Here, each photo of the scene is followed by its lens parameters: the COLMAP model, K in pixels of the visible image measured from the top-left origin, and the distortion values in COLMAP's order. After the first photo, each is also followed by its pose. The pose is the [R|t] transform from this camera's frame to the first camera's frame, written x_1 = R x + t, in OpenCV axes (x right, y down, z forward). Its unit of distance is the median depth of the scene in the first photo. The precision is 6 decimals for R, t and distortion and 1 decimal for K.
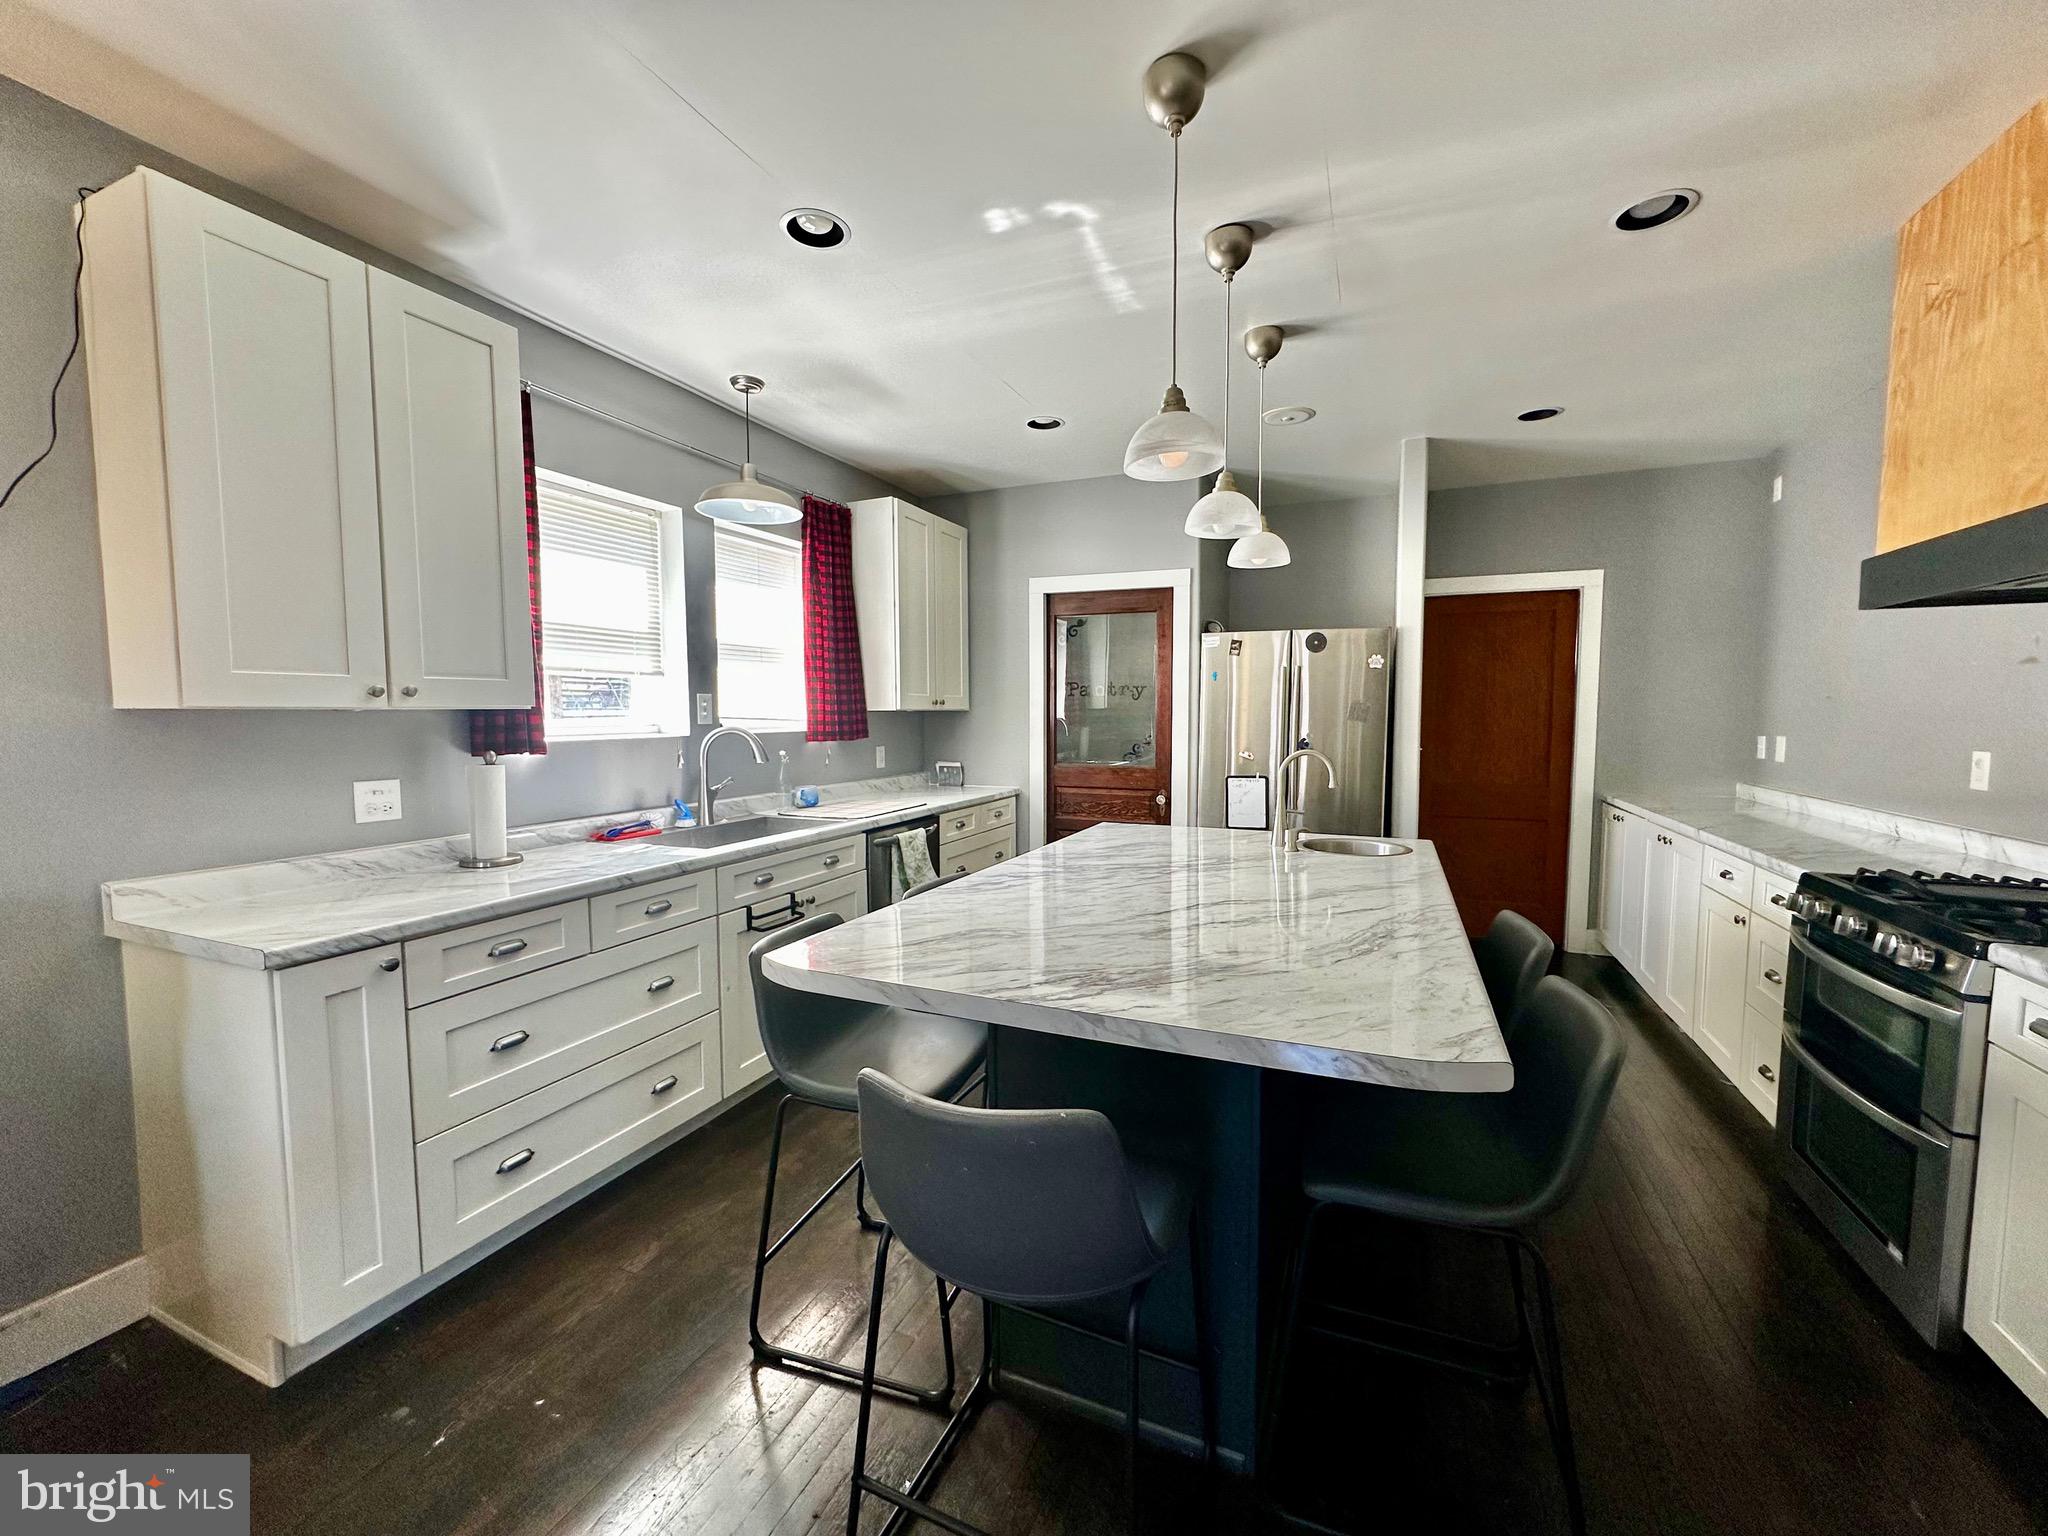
lens RADIAL K [[817.2, 0, 1019.2], [0, 817.2, 768.1], [0, 0, 1]] dist [-0.005687, 0.002091]
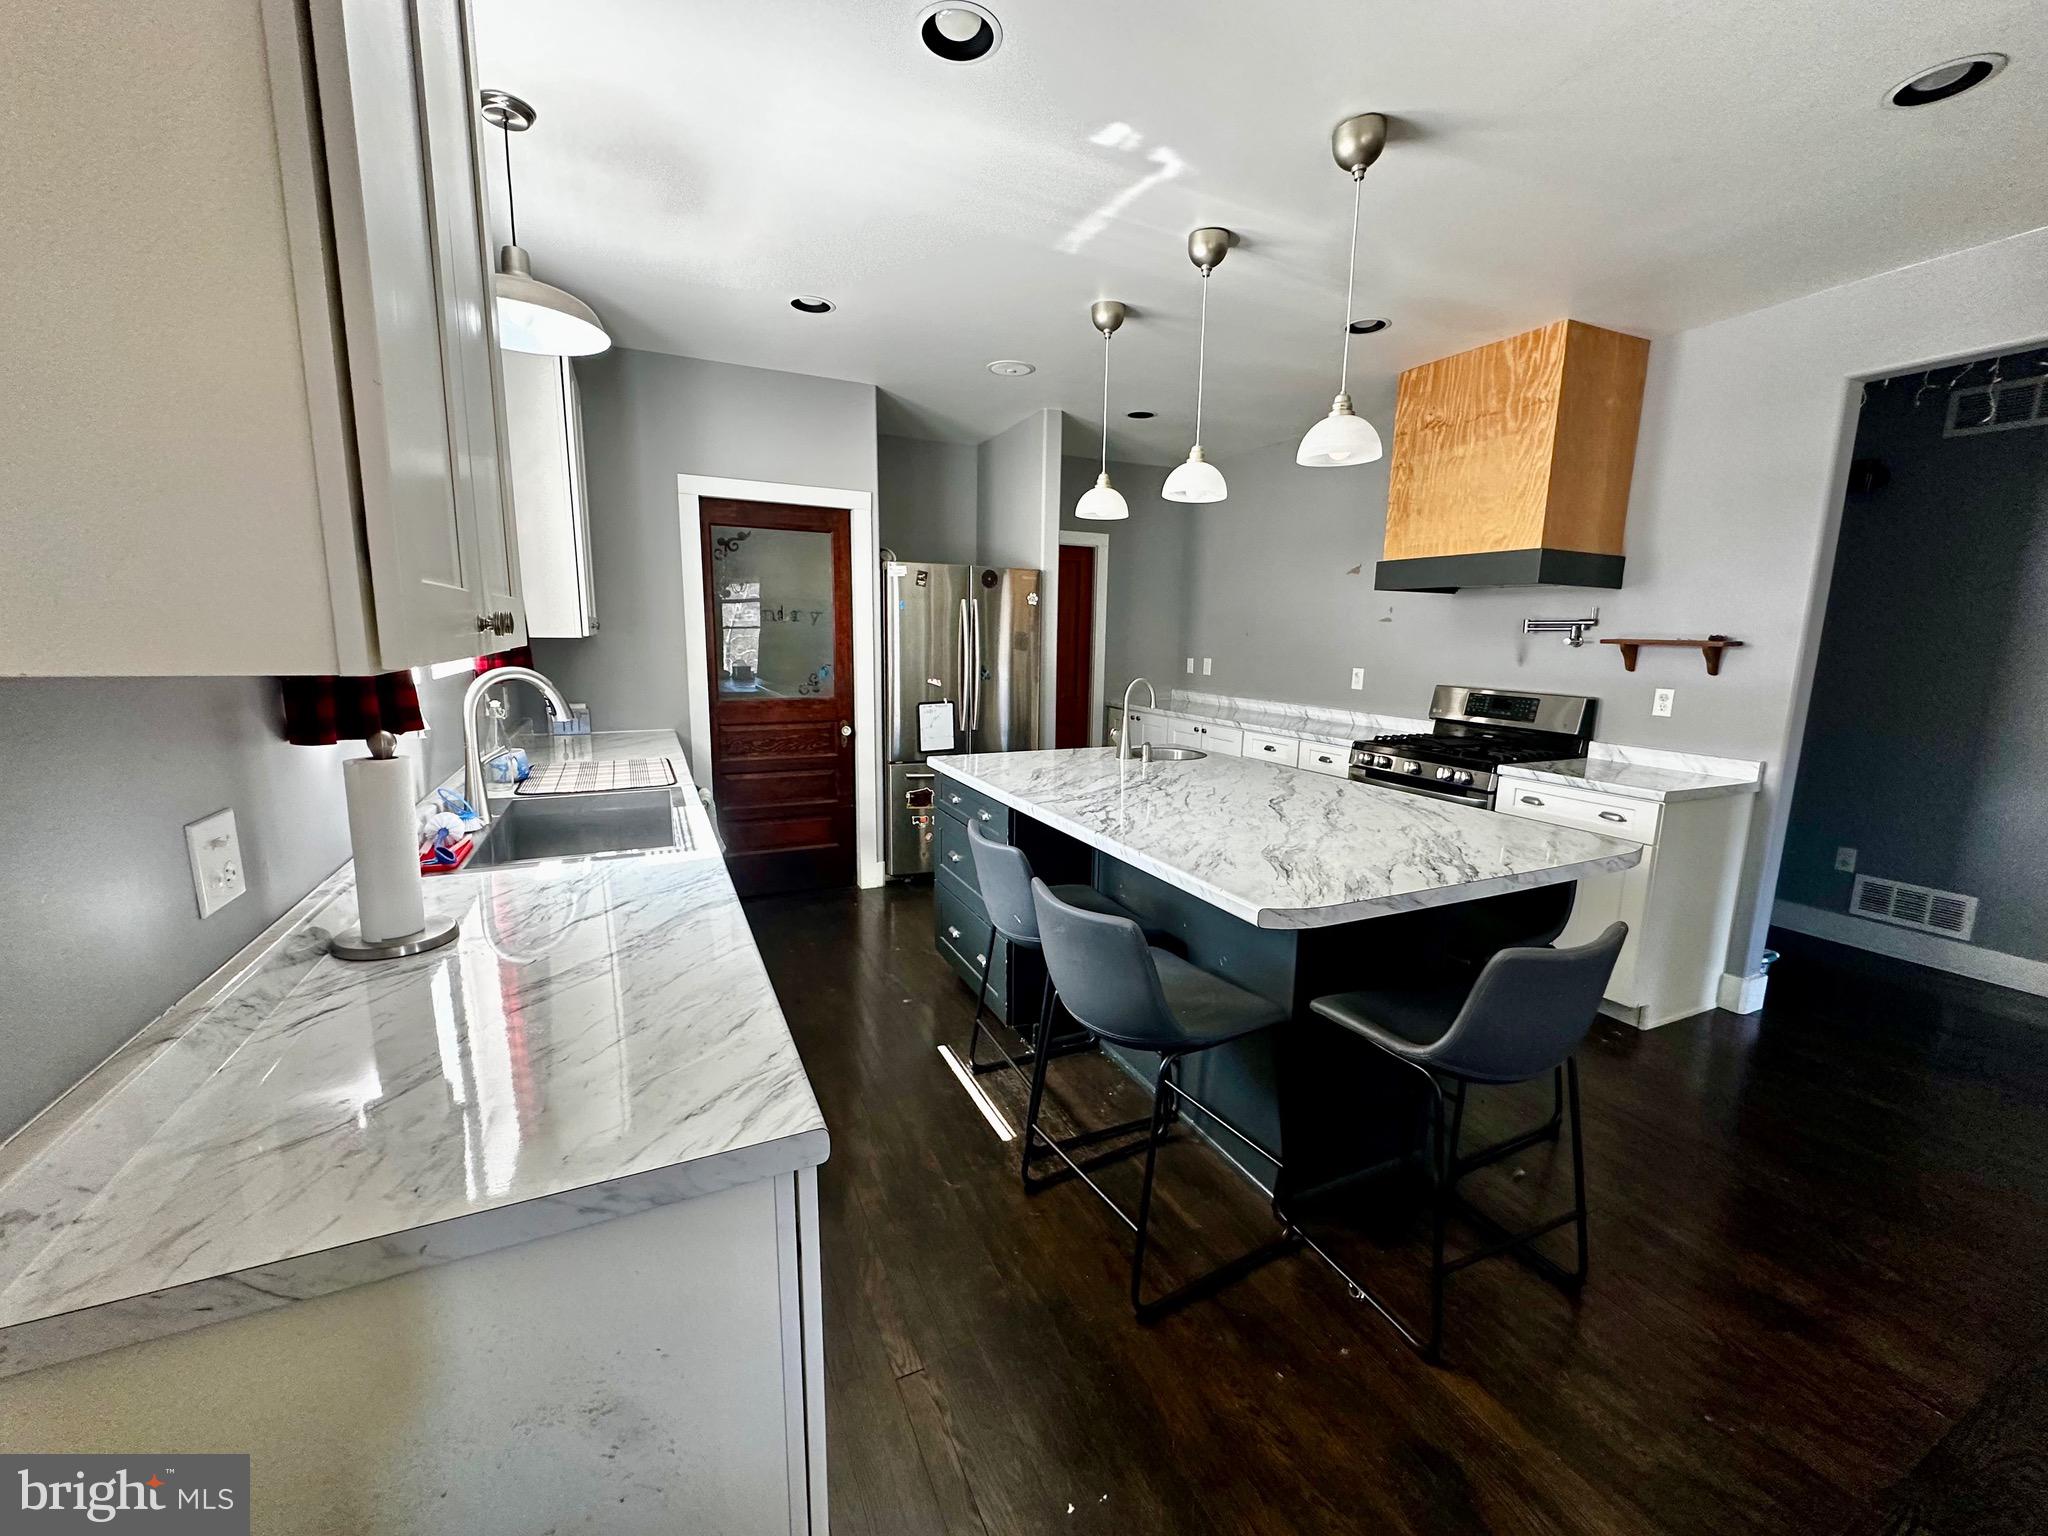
lens RADIAL K [[817.2, 0, 1017.2], [0, 817.2, 771.9], [0, 0, 1]] dist [-0.005687, 0.002091]
pose [[0.663746, -0.115936, 0.738918, -0.701986], [0.037026, 0.991796, 0.122354, -0.040651], [-0.747041, -0.053852, 0.662593, 0.323160]]
